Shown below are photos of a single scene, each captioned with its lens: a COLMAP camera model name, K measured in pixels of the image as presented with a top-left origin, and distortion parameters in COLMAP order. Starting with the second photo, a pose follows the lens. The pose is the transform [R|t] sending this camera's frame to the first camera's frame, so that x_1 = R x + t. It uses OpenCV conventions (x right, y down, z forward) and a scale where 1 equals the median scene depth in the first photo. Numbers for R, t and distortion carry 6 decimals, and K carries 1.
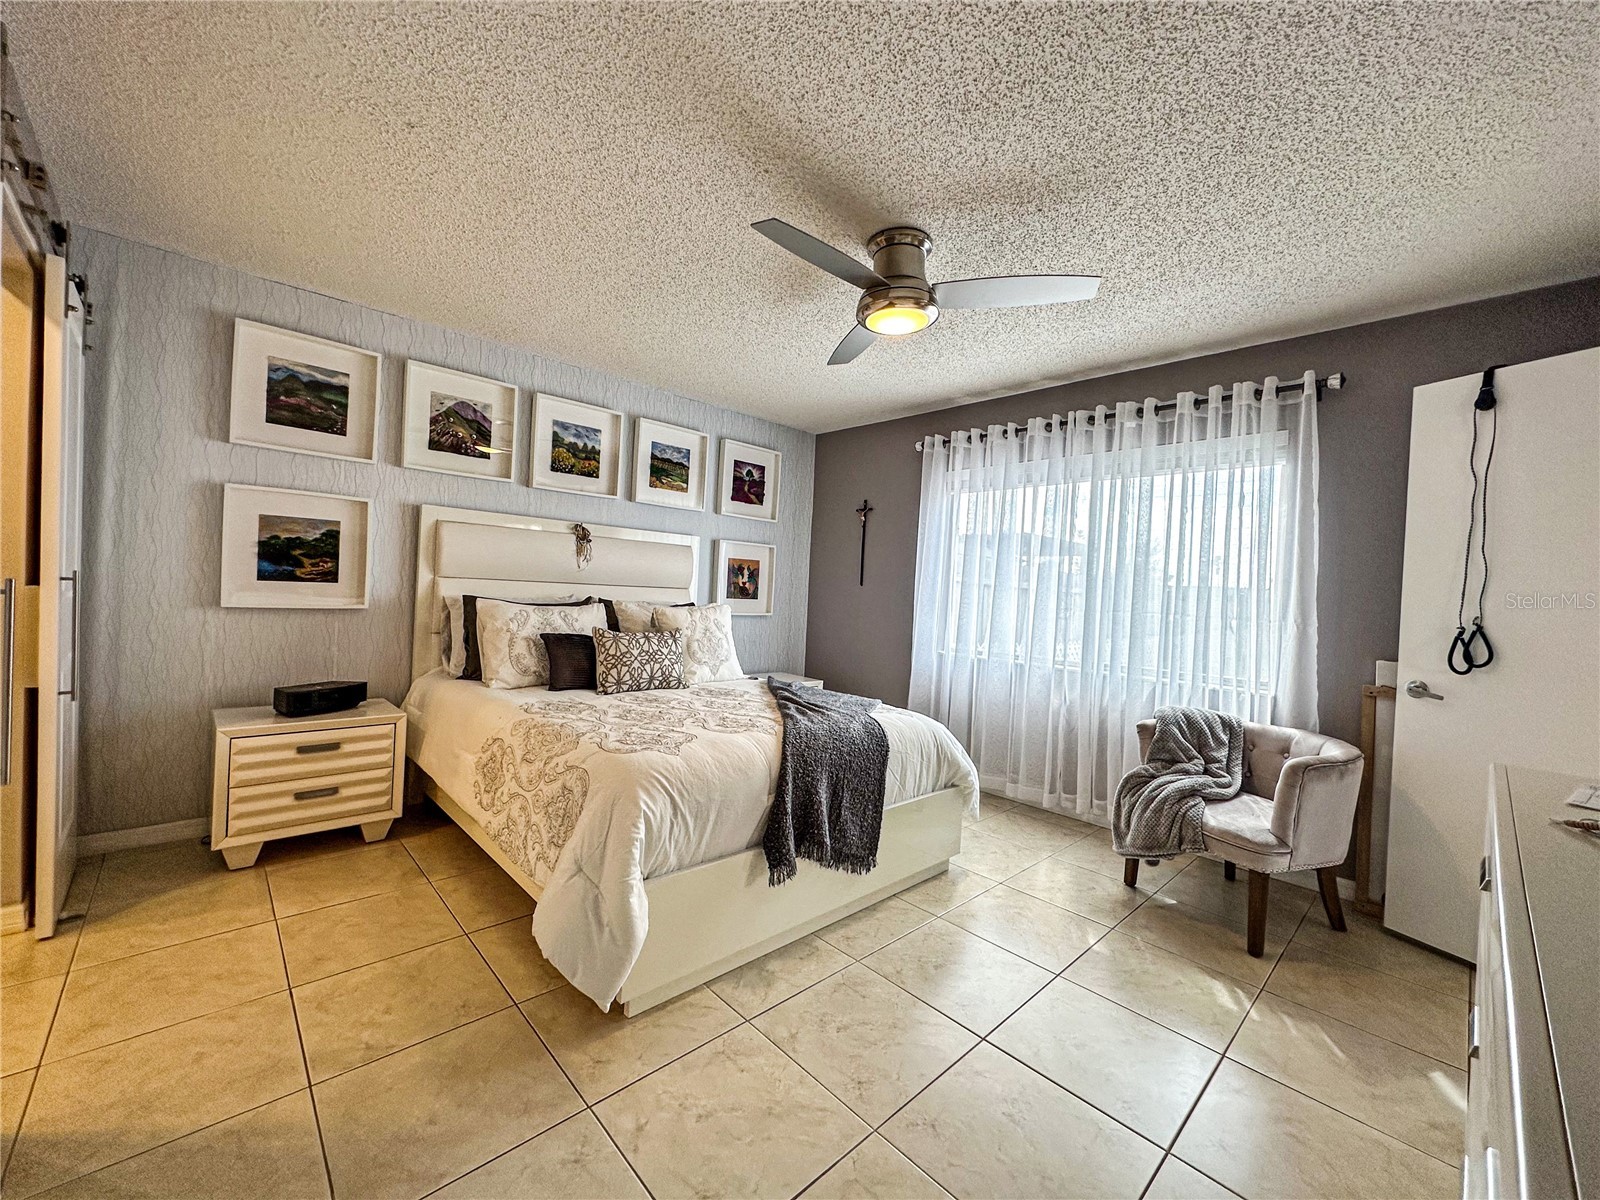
lens RADIAL K [[635.5, 0, 810.1], [0, 635.5, 595.5], [0, 0, 1]] dist [-0.006055, 0.000261]
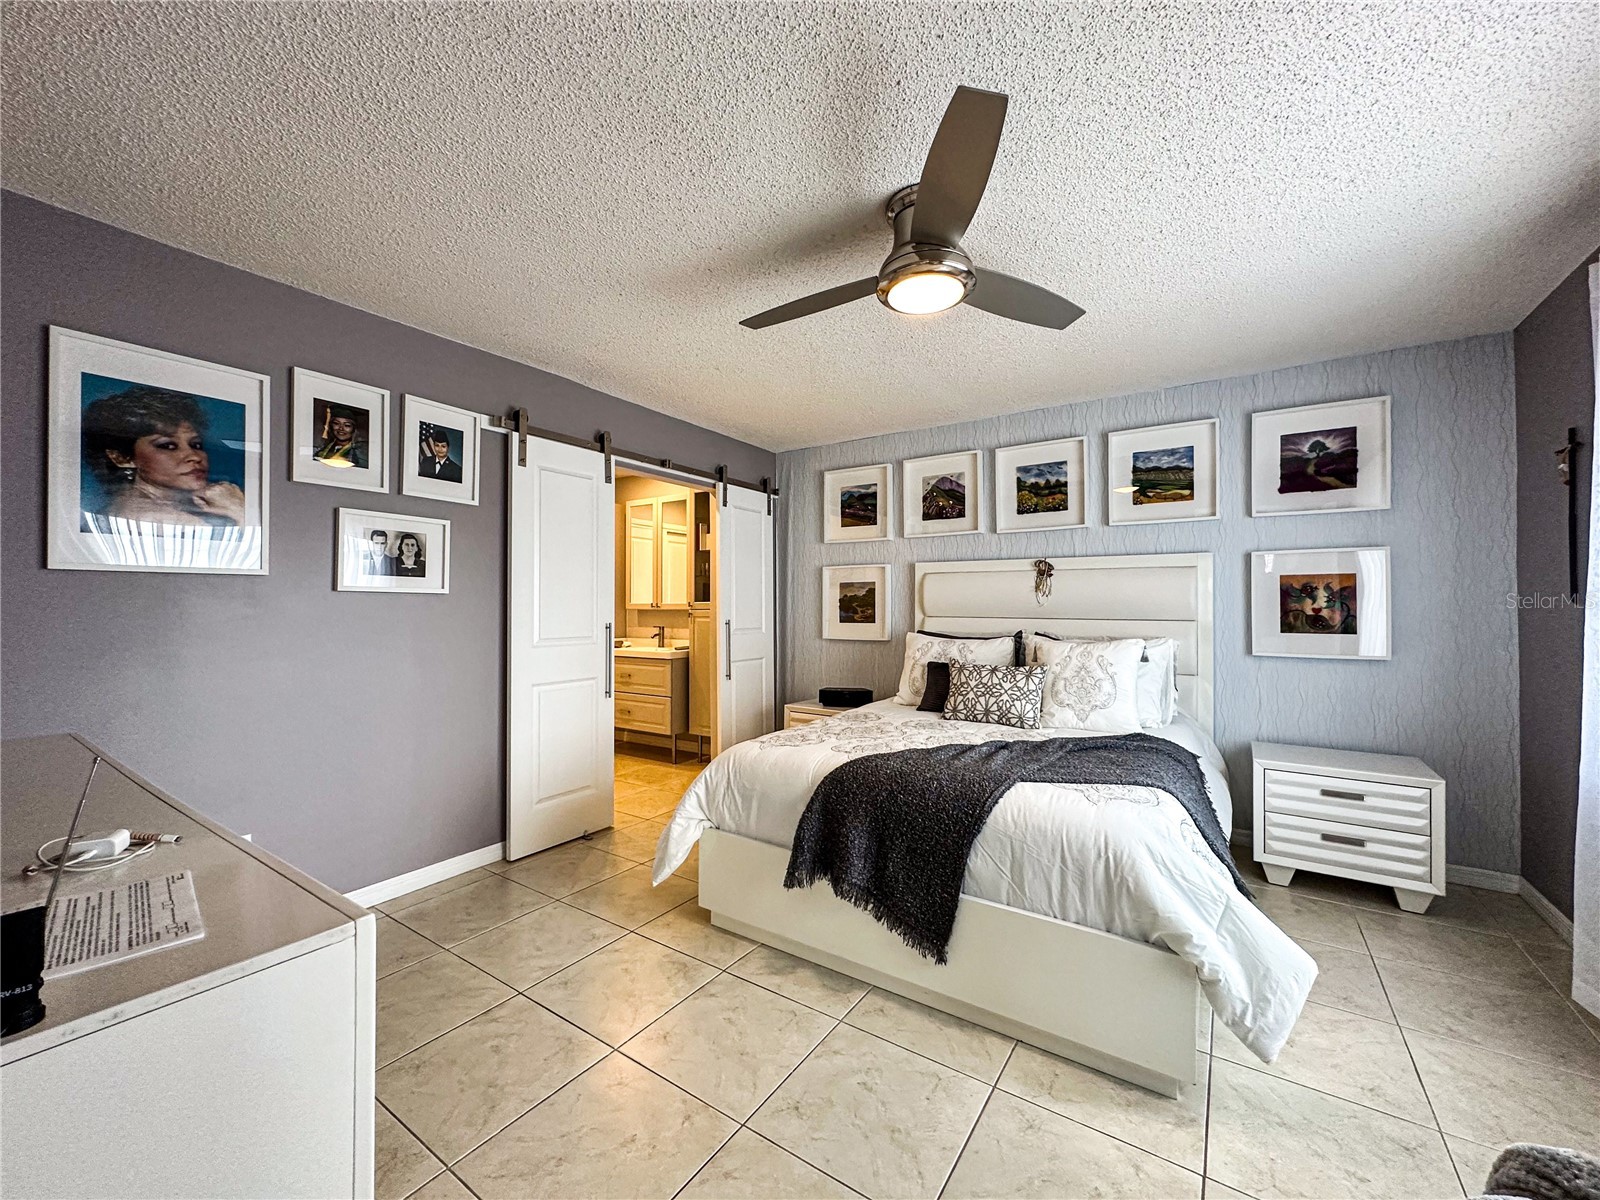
lens RADIAL K [[635.5, 0, 814.4], [0, 635.5, 606.6], [0, 0, 1]] dist [-0.006055, 0.000261]
pose [[0.219383, -0.045214, -0.974591, 0.621848], [0.003499, 0.998956, -0.045557, 0.009276], [0.975633, 0.006584, 0.219312, 0.472948]]
